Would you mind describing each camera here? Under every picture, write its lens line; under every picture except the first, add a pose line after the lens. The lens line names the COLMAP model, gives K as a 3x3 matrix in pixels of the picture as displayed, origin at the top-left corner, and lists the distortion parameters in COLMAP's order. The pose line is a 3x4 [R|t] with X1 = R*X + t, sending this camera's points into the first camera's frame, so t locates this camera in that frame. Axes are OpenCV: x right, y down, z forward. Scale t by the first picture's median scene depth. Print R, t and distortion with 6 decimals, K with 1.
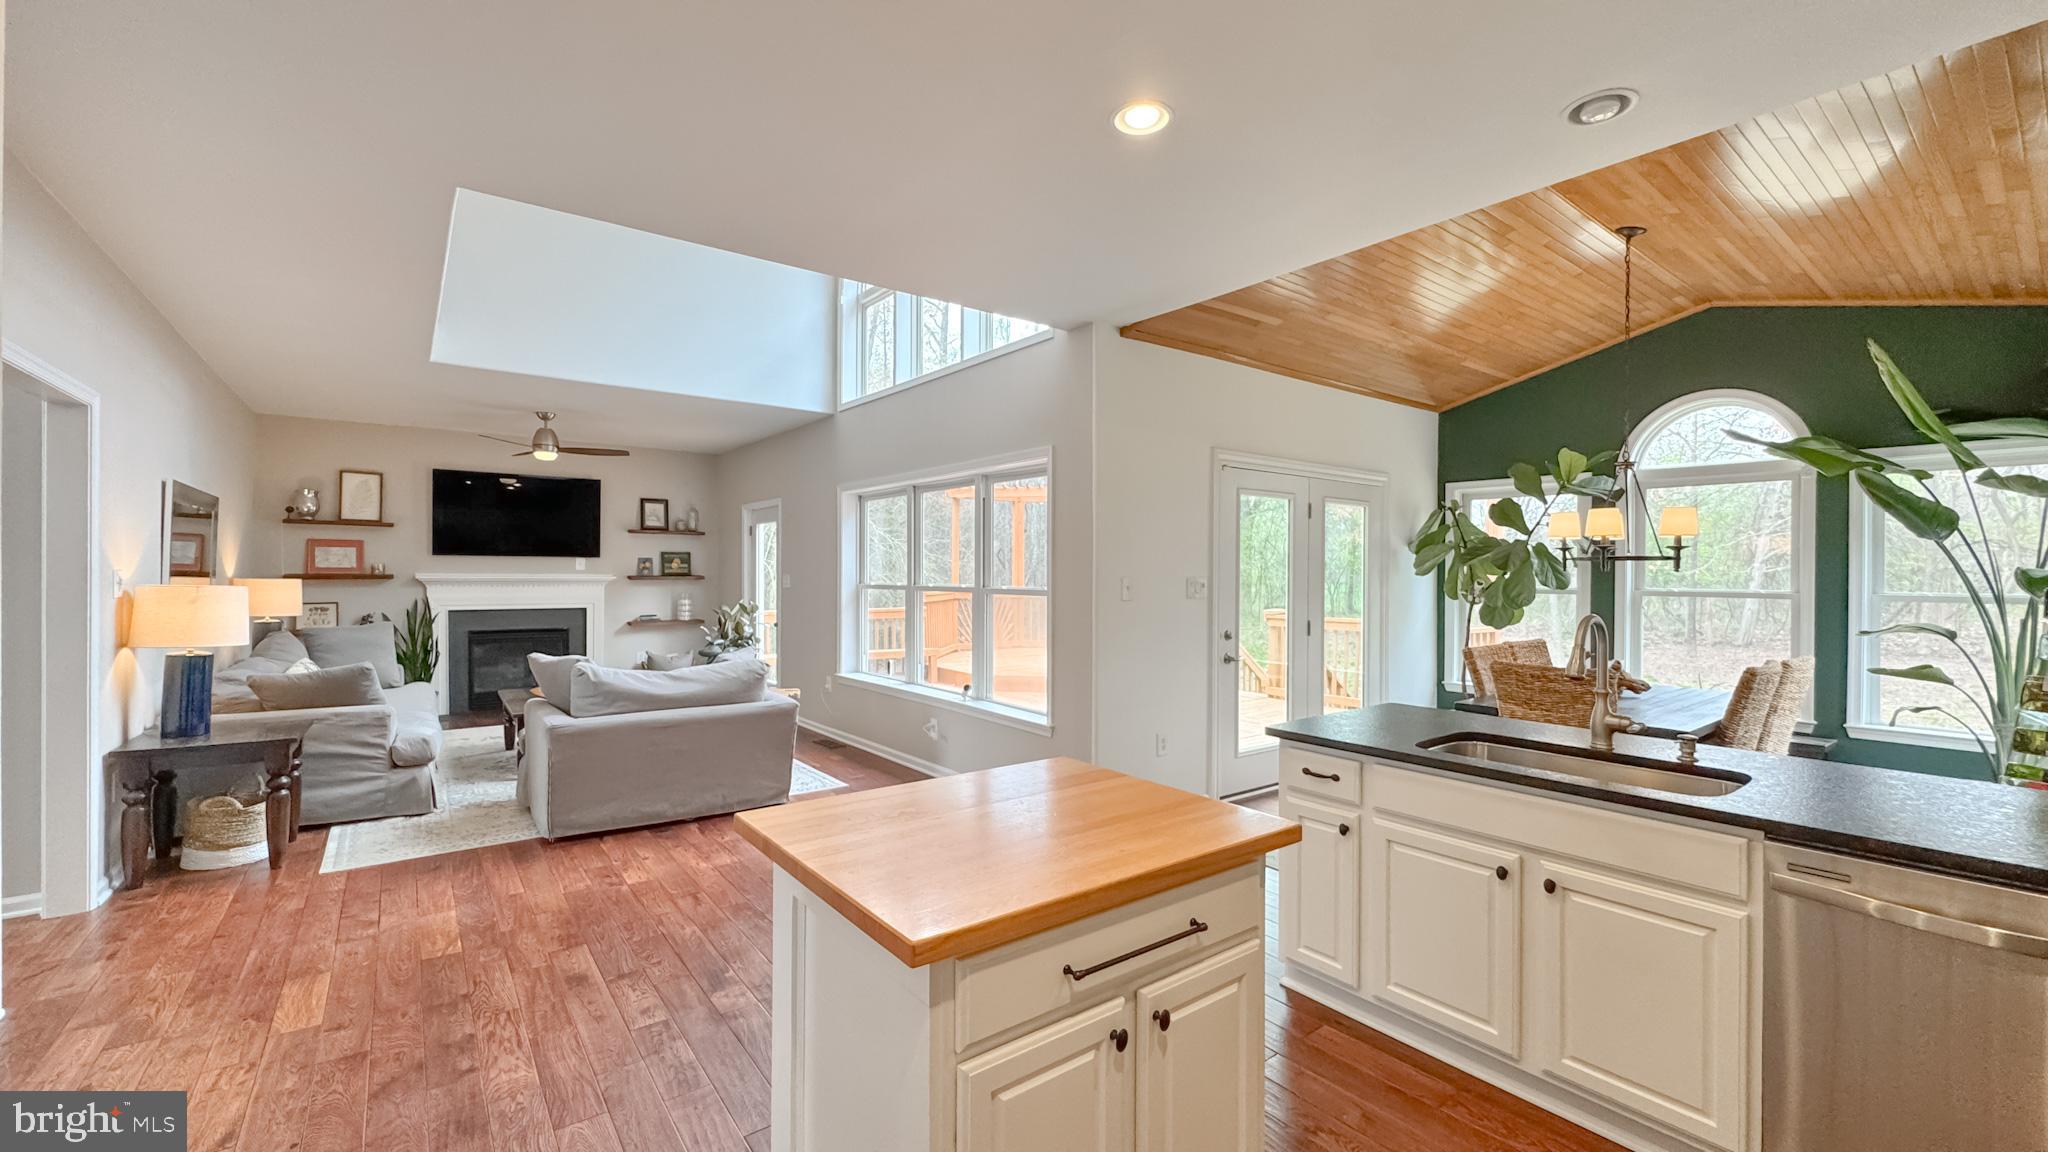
lens RADIAL K [[817.4, 0, 1023.9], [0, 817.4, 574.0], [0, 0, 1]] dist [-0.003411, -0.000236]
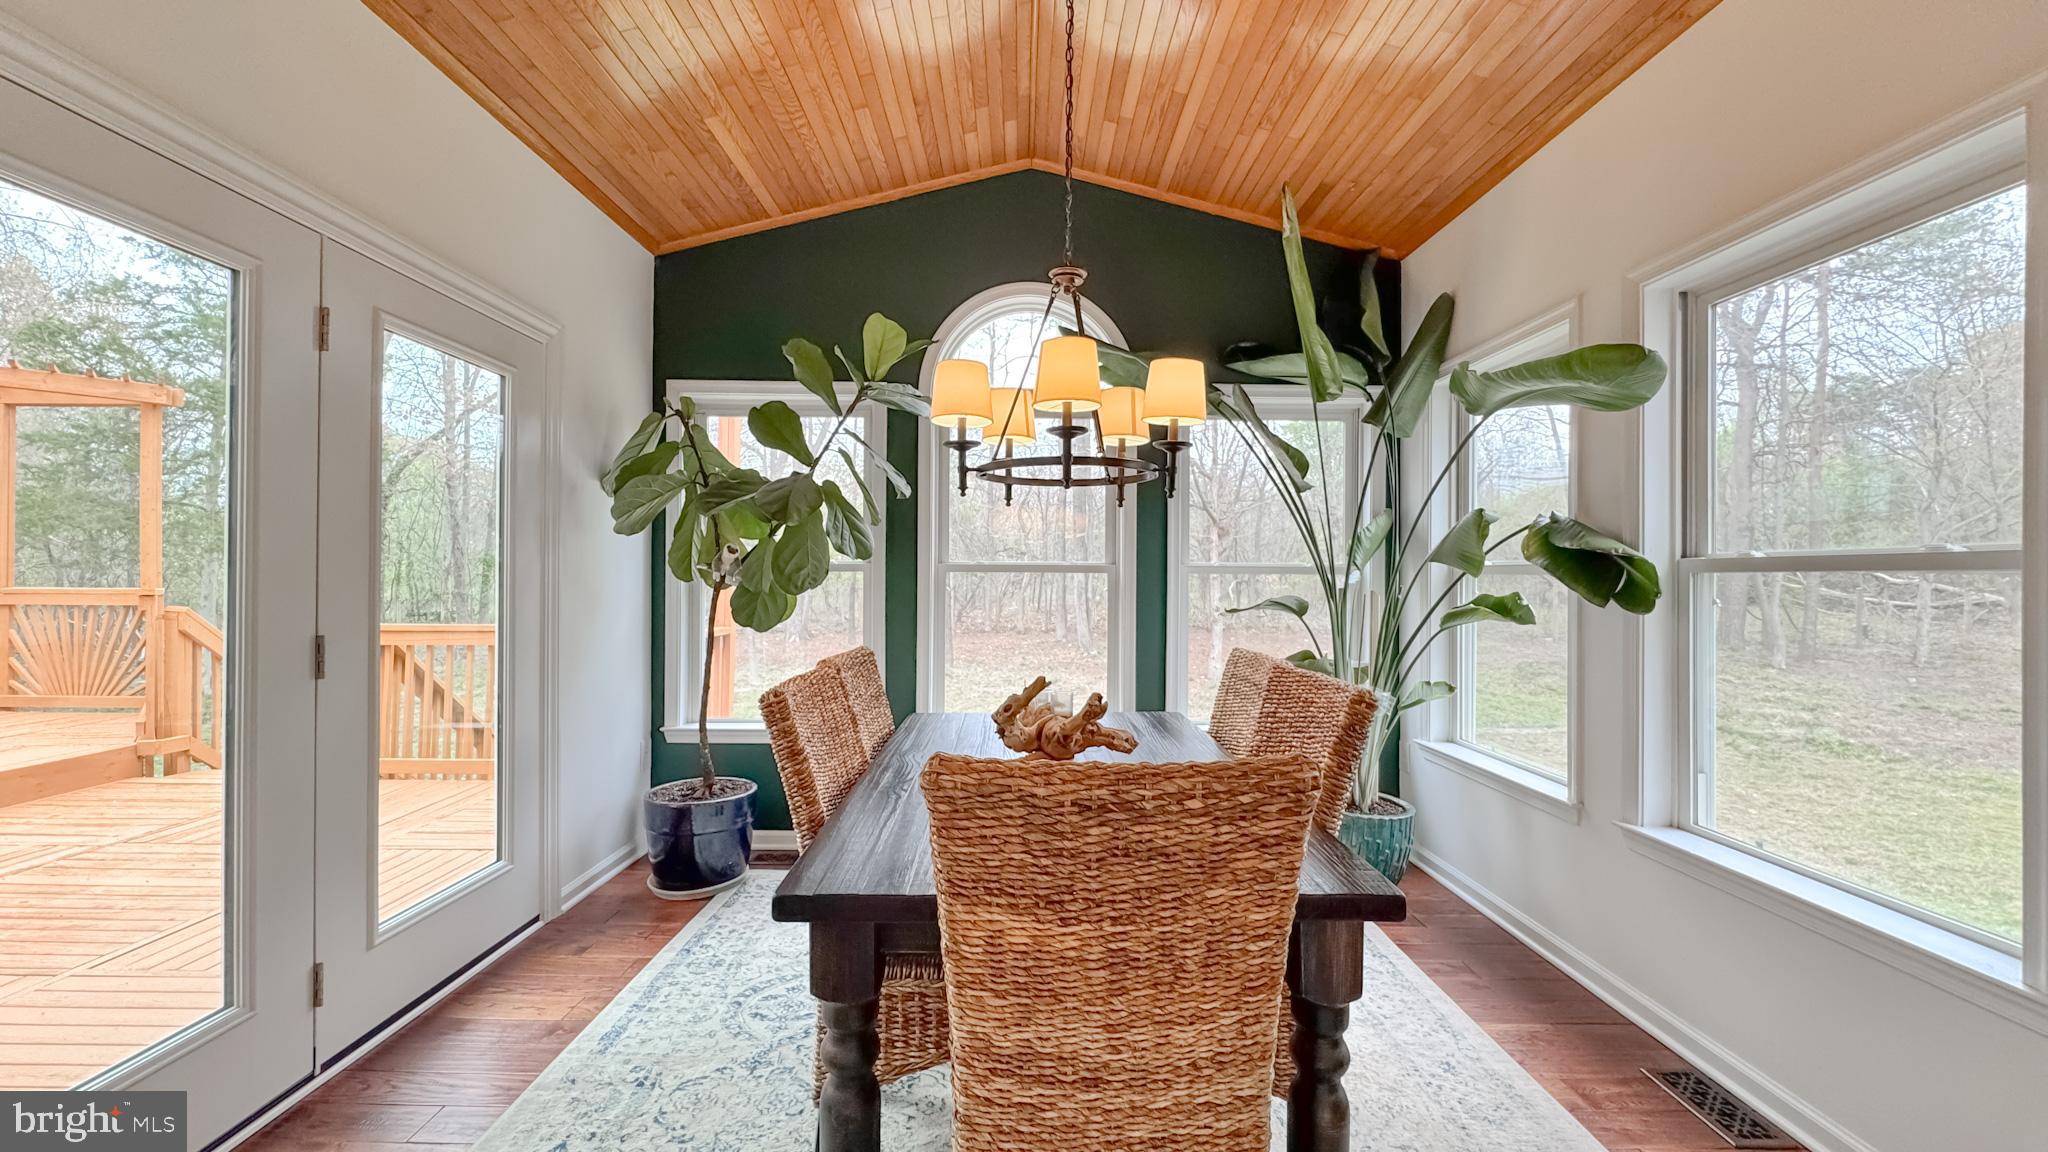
lens RADIAL K [[817.4, 0, 1019.4], [0, 817.4, 576.5], [0, 0, 1]] dist [-0.003411, -0.000236]
pose [[0.605265, 0.000121, 0.796024, 0.254046], [-0.000751, 1.000000, 0.000419, 0.031097], [-0.796024, -0.000852, 0.605265, 0.548689]]
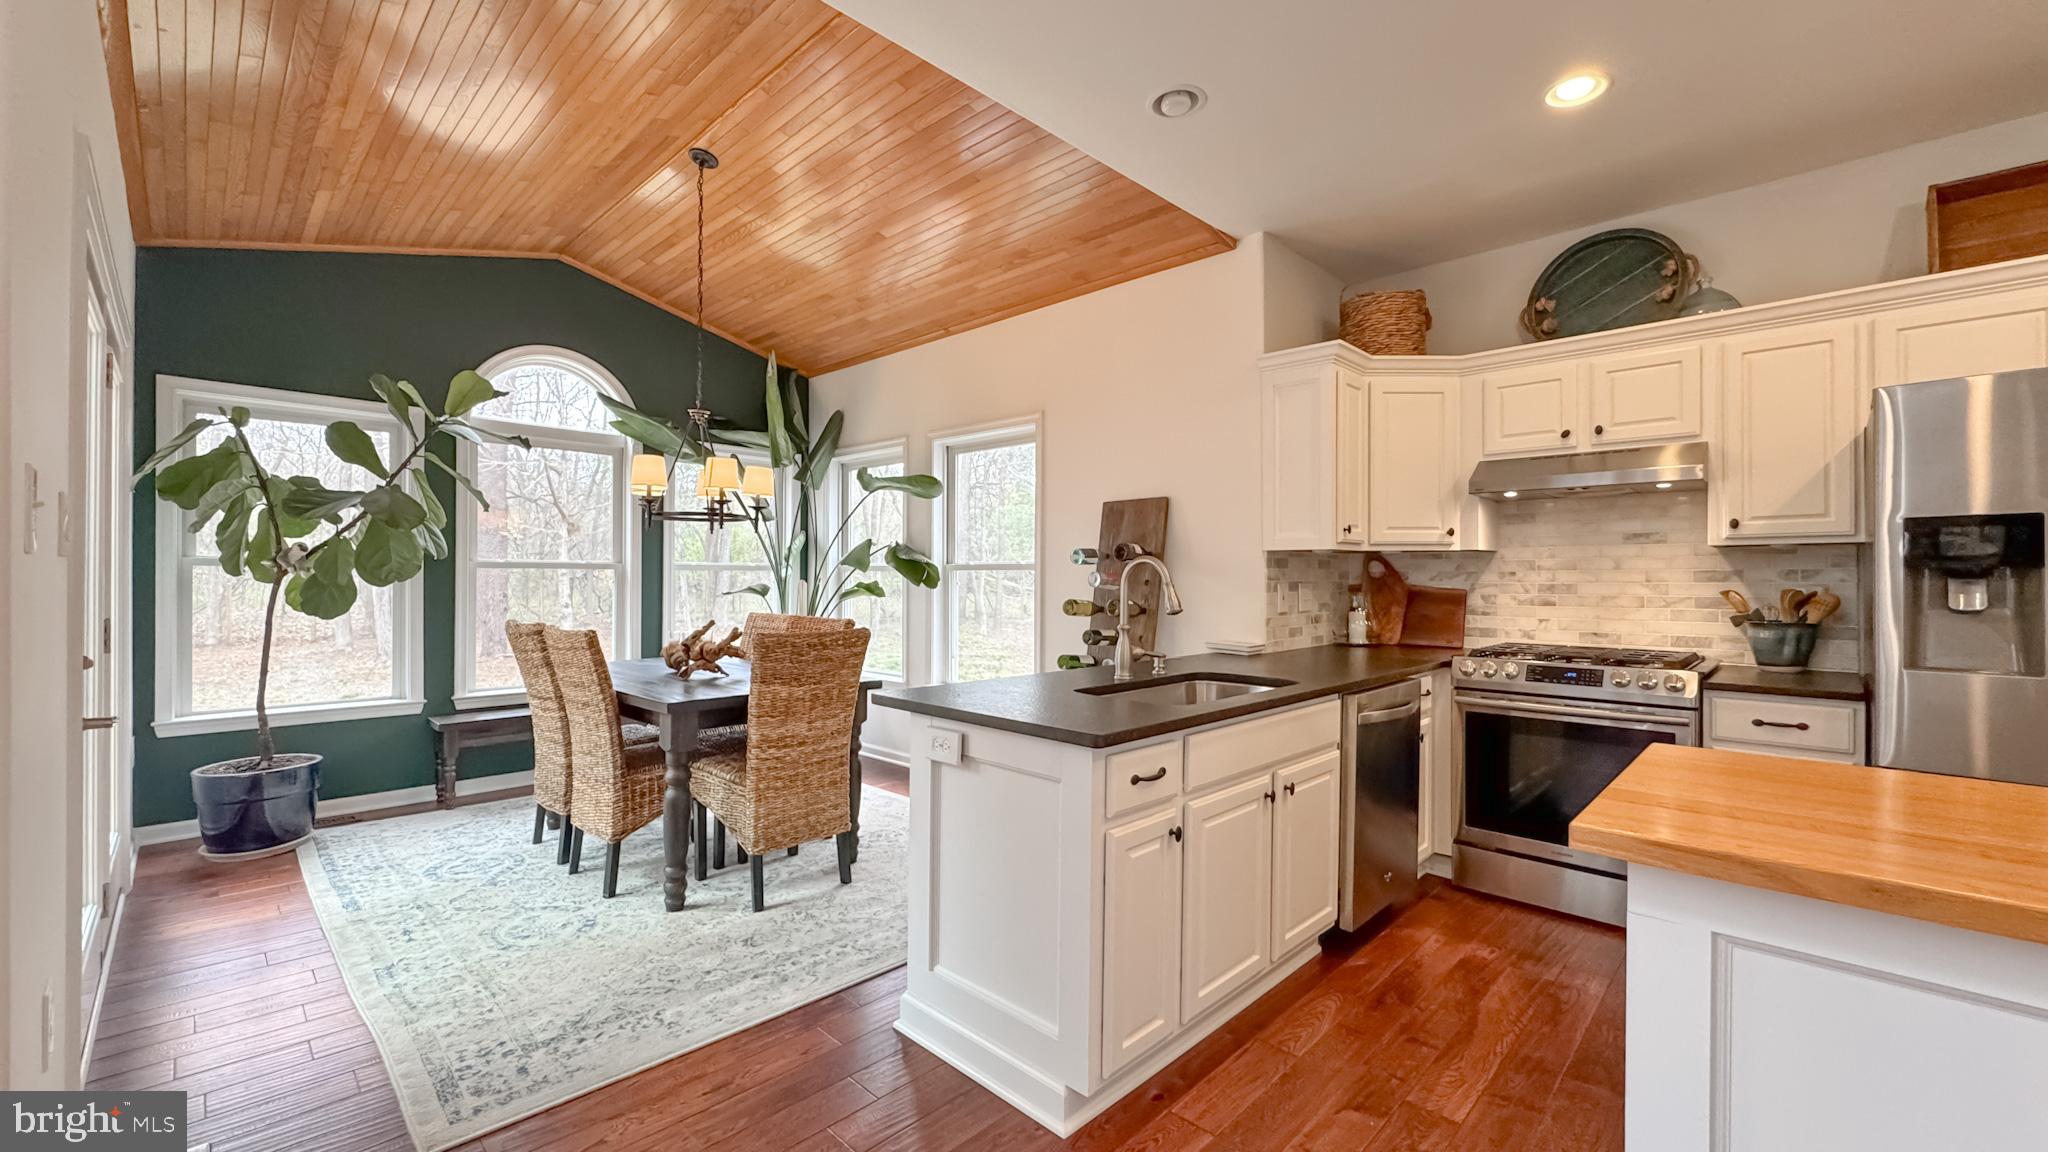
lens RADIAL K [[817.4, 0, 1022.2], [0, 817.4, 575.2], [0, 0, 1]] dist [-0.003411, -0.000236]
pose [[-0.145935, -0.002742, 0.989290, -0.159591], [-0.001937, 0.999995, 0.002486, 0.031958], [-0.989292, -0.001553, -0.145940, 0.582893]]
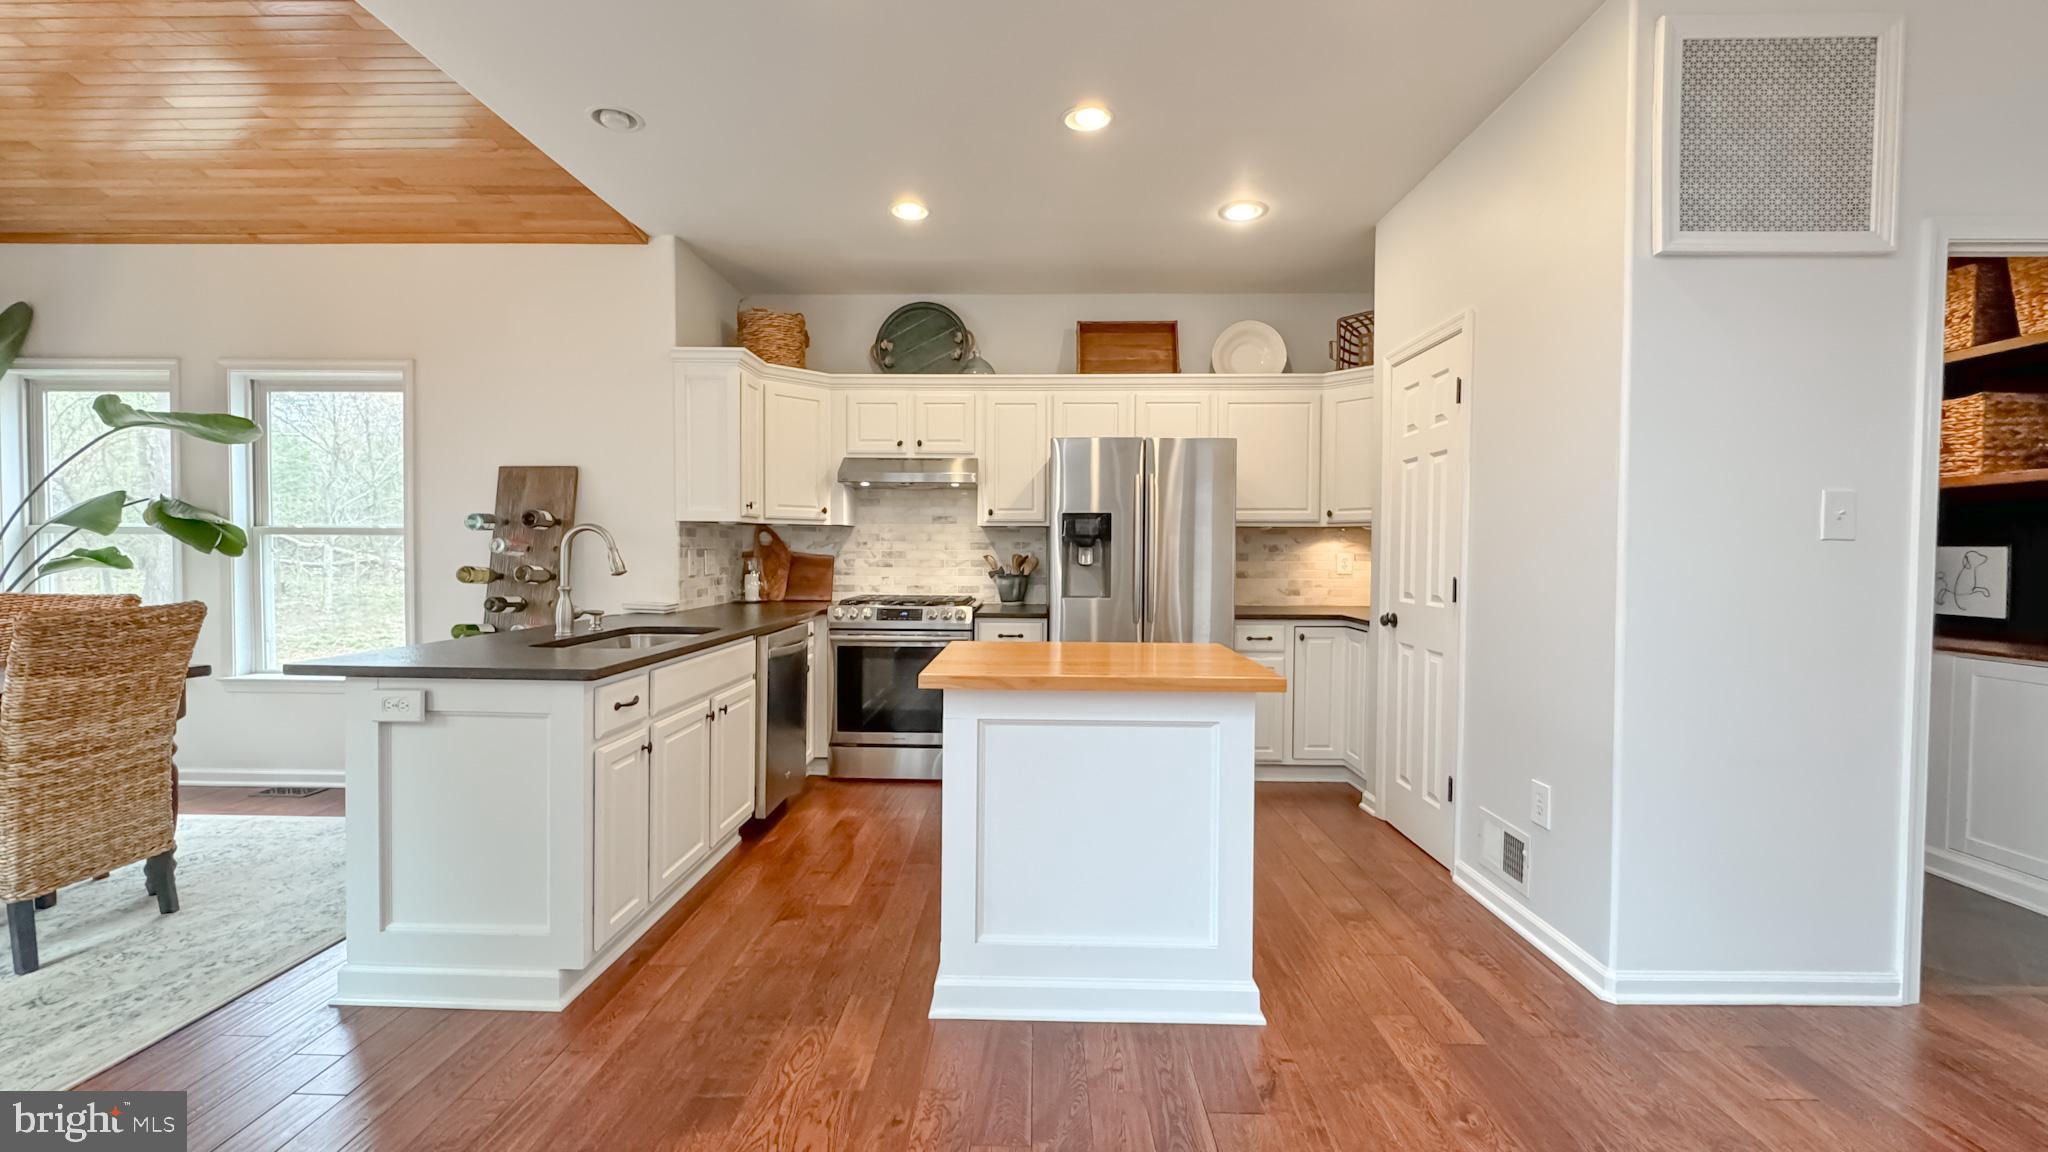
lens RADIAL K [[817.4, 0, 1021.4], [0, 817.4, 573.1], [0, 0, 1]] dist [-0.003411, -0.000236]
pose [[-0.782851, -0.026567, 0.621641, -0.248356], [-0.009724, 0.999488, 0.030469, 0.035250], [-0.622133, 0.017808, -0.782709, 0.682729]]
